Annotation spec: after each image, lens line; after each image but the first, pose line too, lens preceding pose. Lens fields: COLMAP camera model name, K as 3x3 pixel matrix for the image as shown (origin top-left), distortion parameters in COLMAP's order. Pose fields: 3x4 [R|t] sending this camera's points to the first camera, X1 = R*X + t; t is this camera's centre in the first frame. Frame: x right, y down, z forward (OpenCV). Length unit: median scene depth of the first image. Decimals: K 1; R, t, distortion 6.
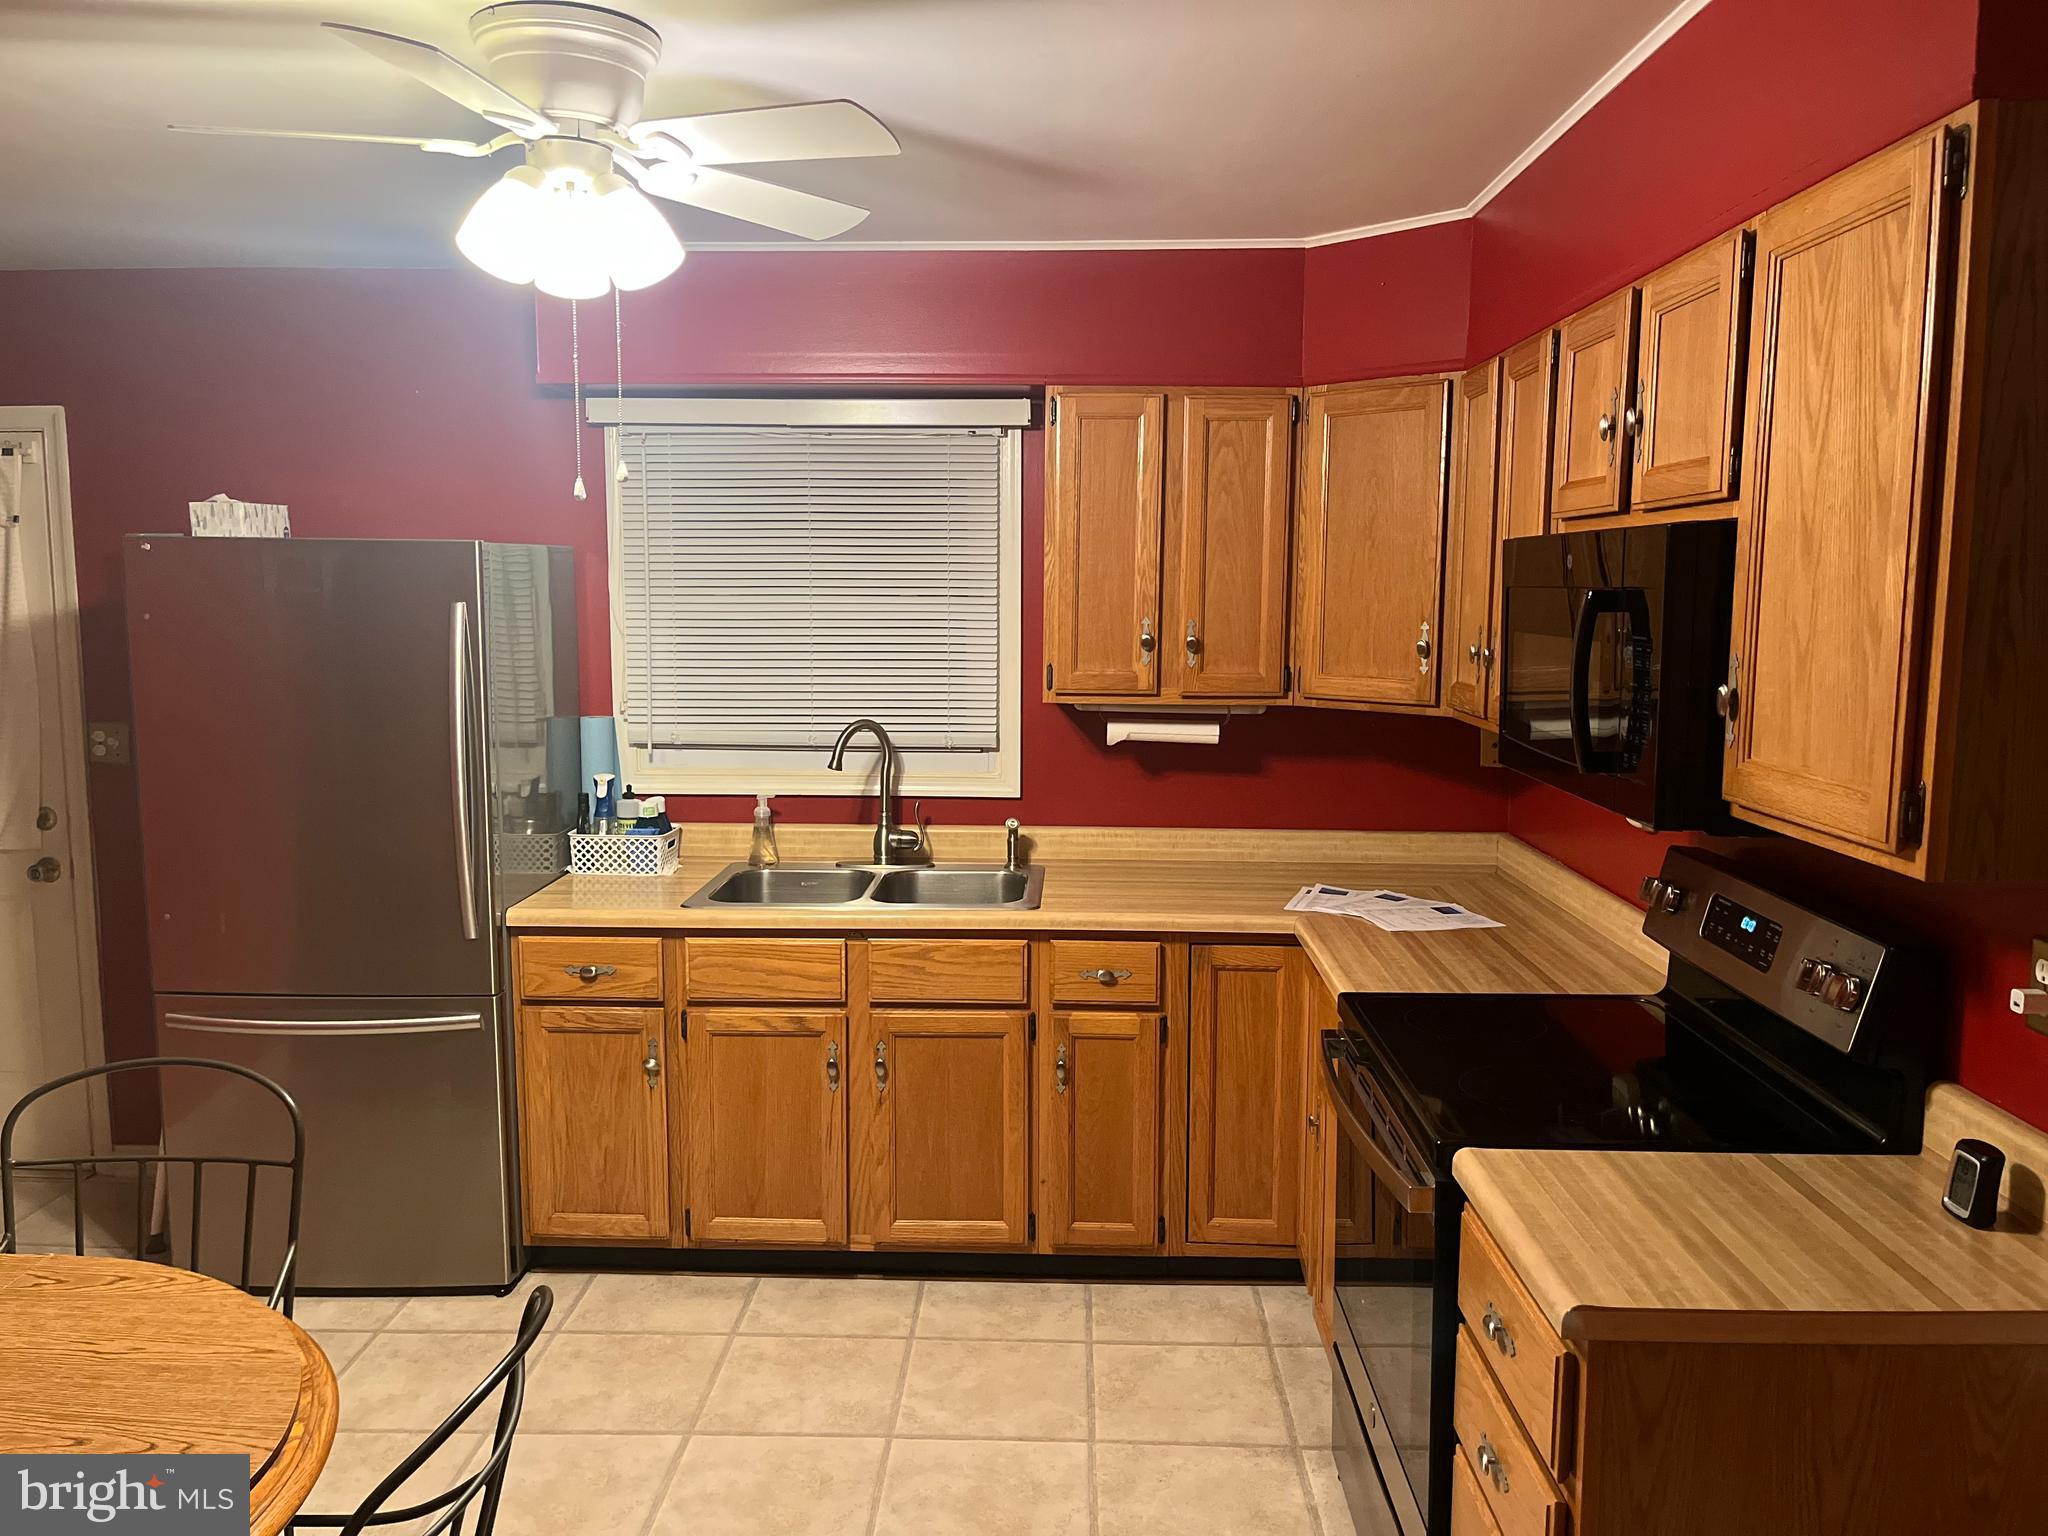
lens RADIAL K [[1536.7, 0, 1024.0], [0, 1536.7, 768.0], [0, 0, 1]] dist [0.065827, -0.089435]
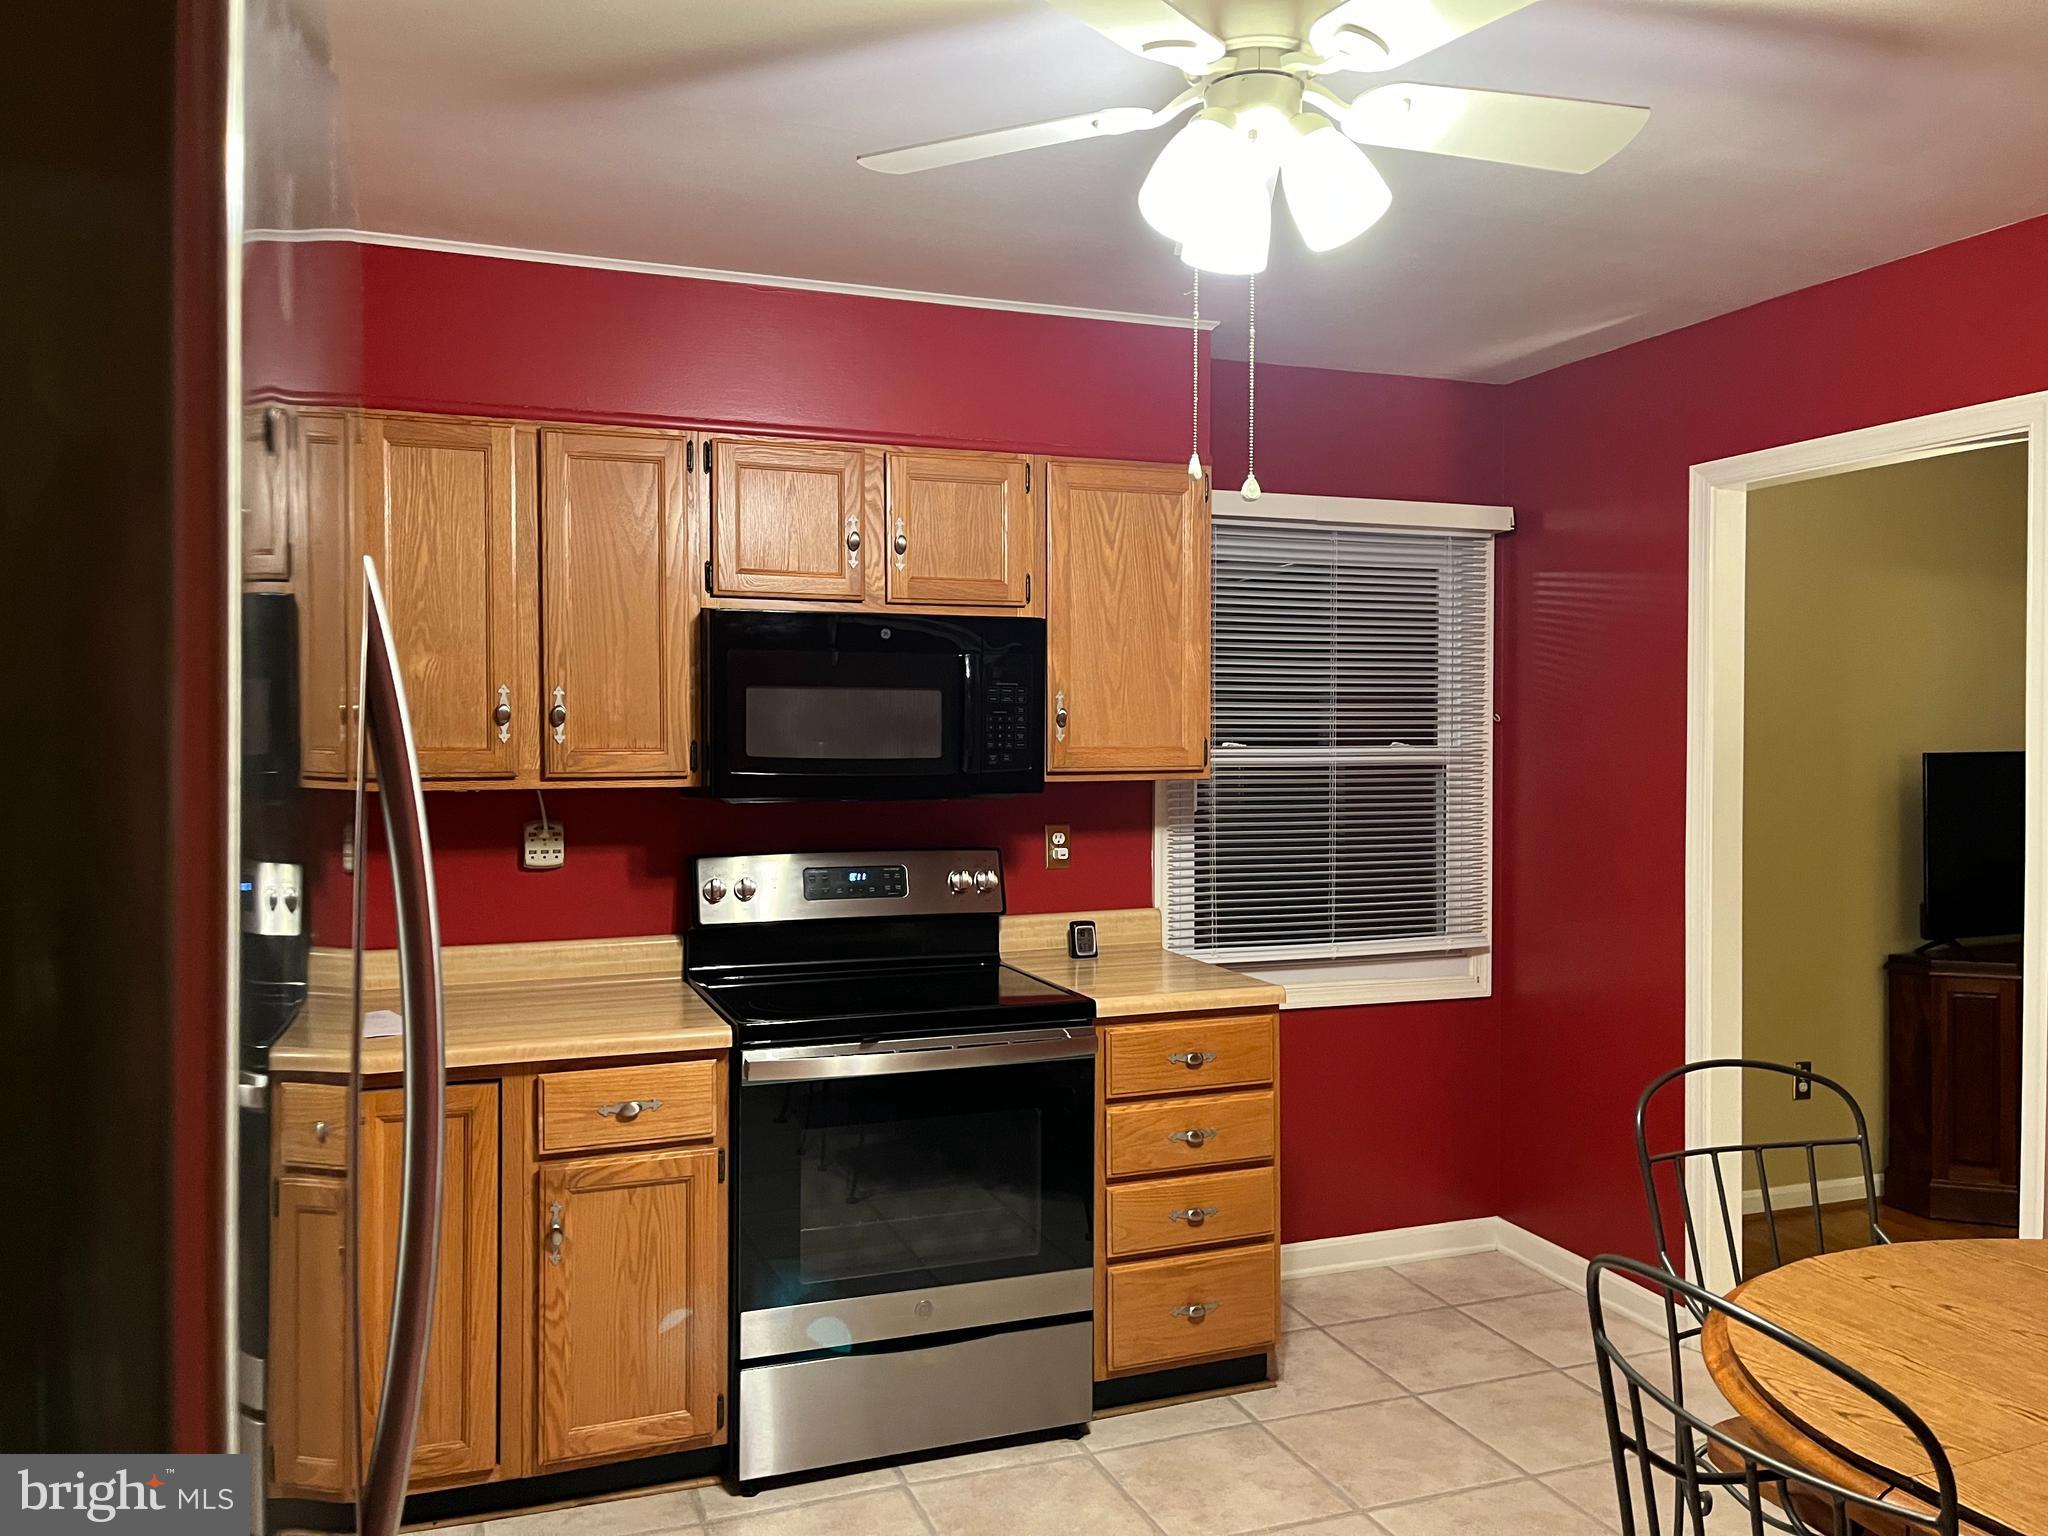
lens RADIAL K [[1536.7, 0, 1024.0], [0, 1536.7, 768.0], [0, 0, 1]] dist [0.065827, -0.089435]
pose [[-0.377834, -0.024329, 0.925554, -1.282171], [0.115155, 0.990658, 0.073050, -0.128586], [-0.918684, 0.134183, -0.371503, 1.821780]]
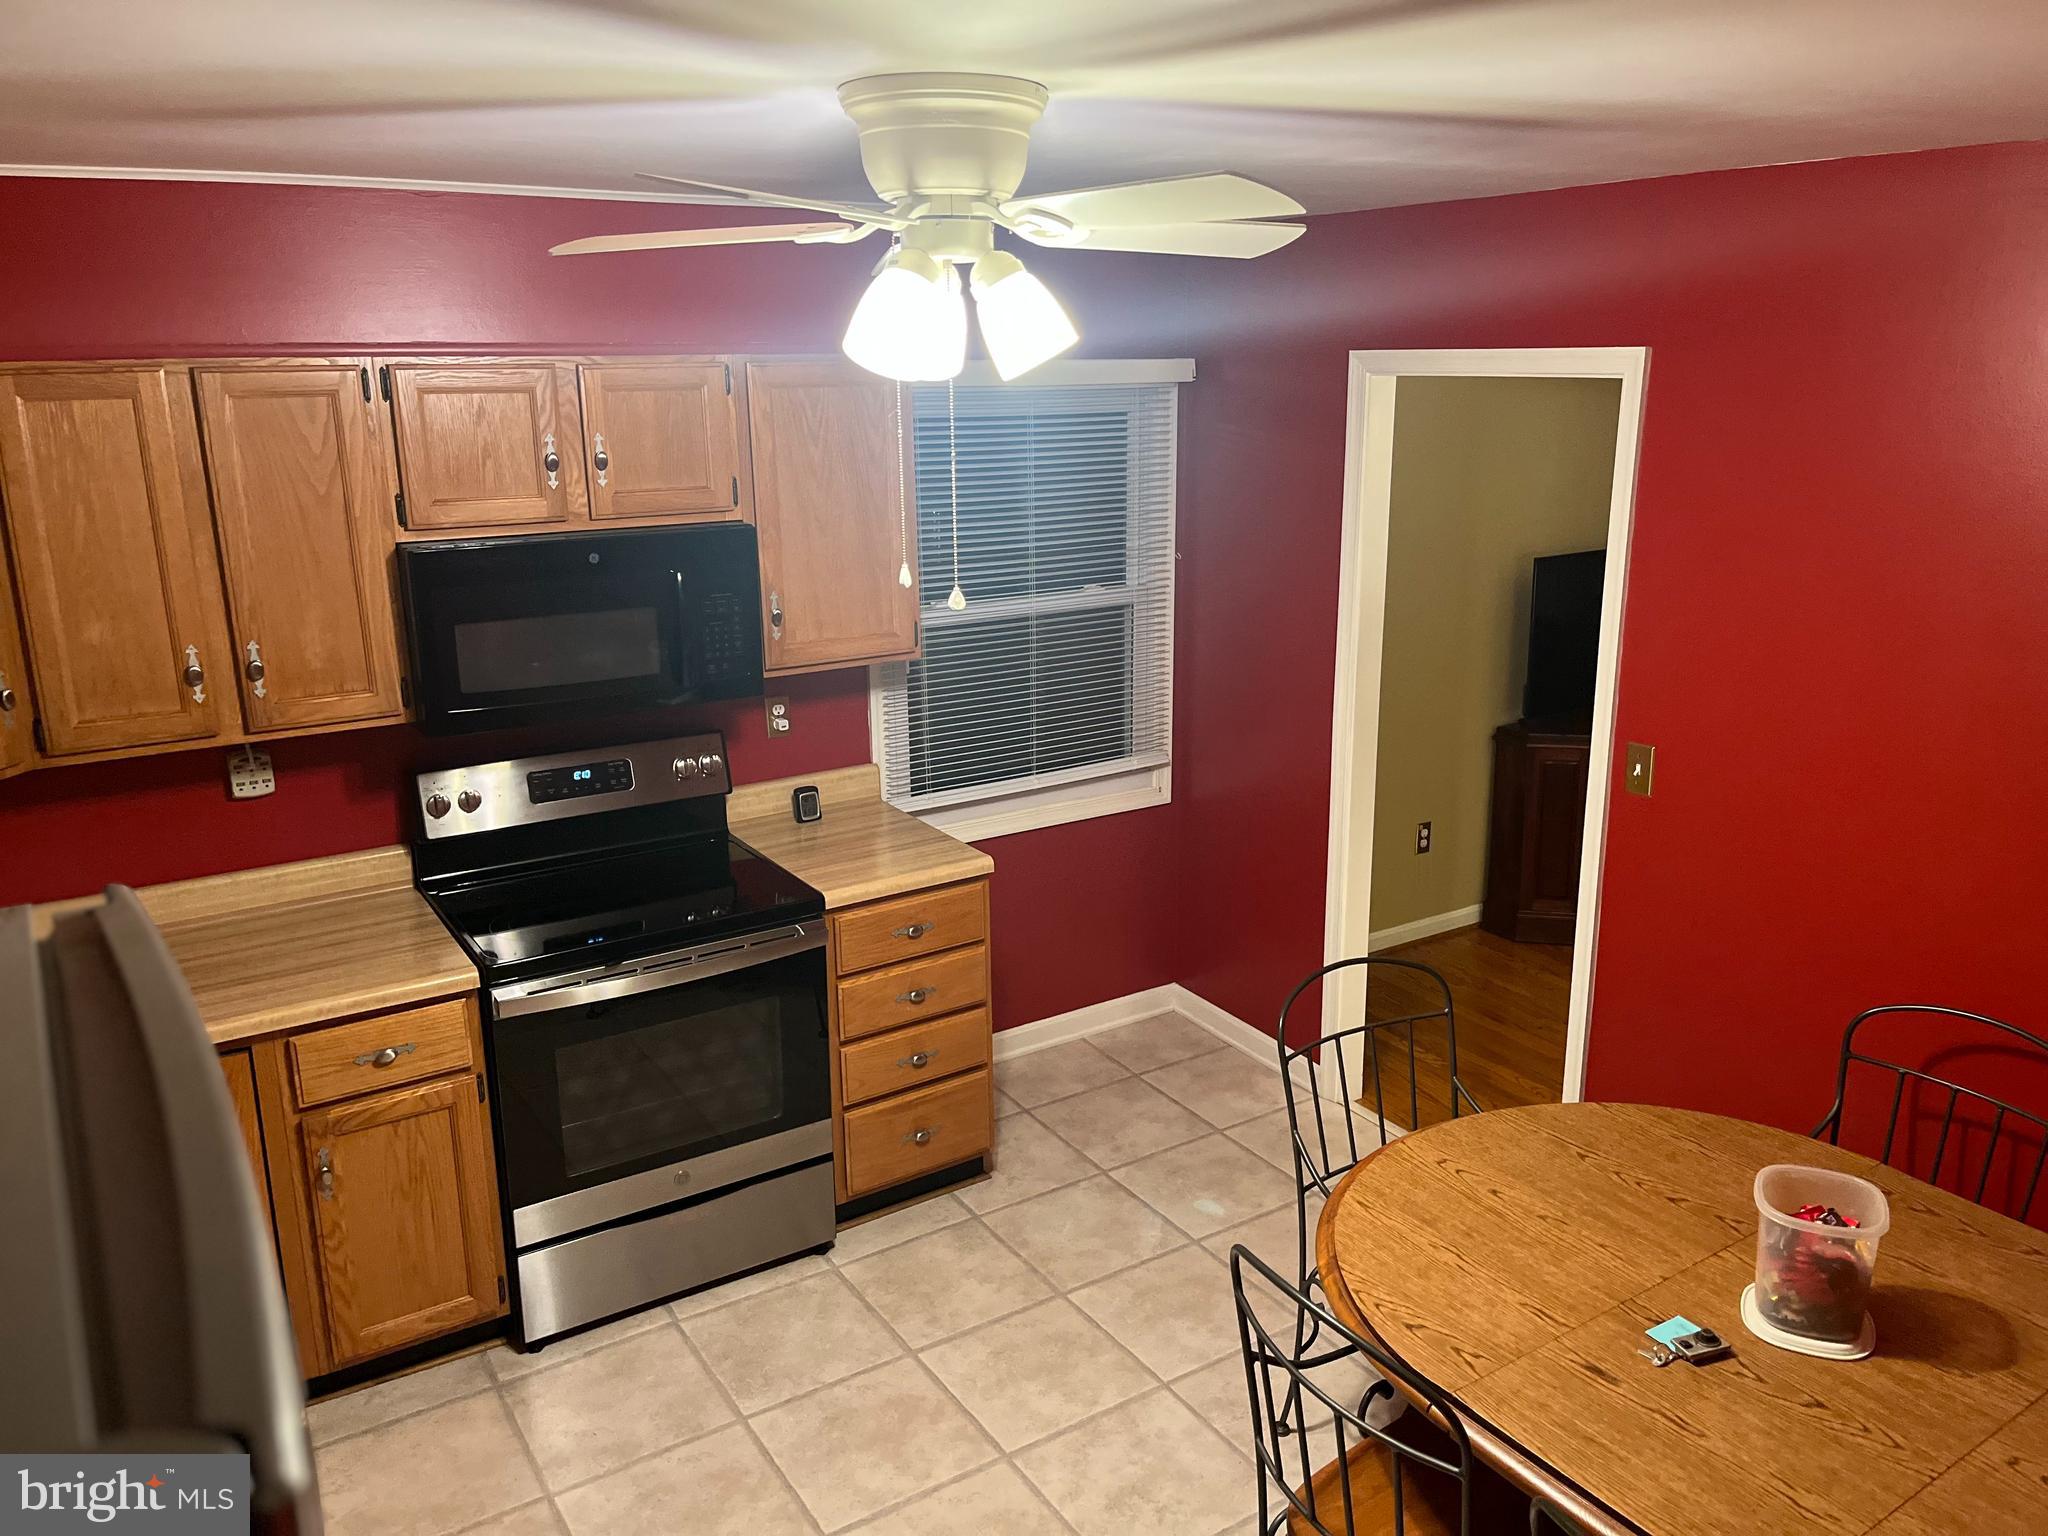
lens RADIAL K [[1517.8, 0, 1055.5], [0, 1517.8, 767.3], [0, 0, 1]] dist [0.055983, -0.063679]
pose [[-0.565288, -0.212772, 0.796980, -1.339631], [0.107768, 0.938831, 0.327081, -0.466868], [-0.817824, 0.270784, -0.507780, 1.815595]]
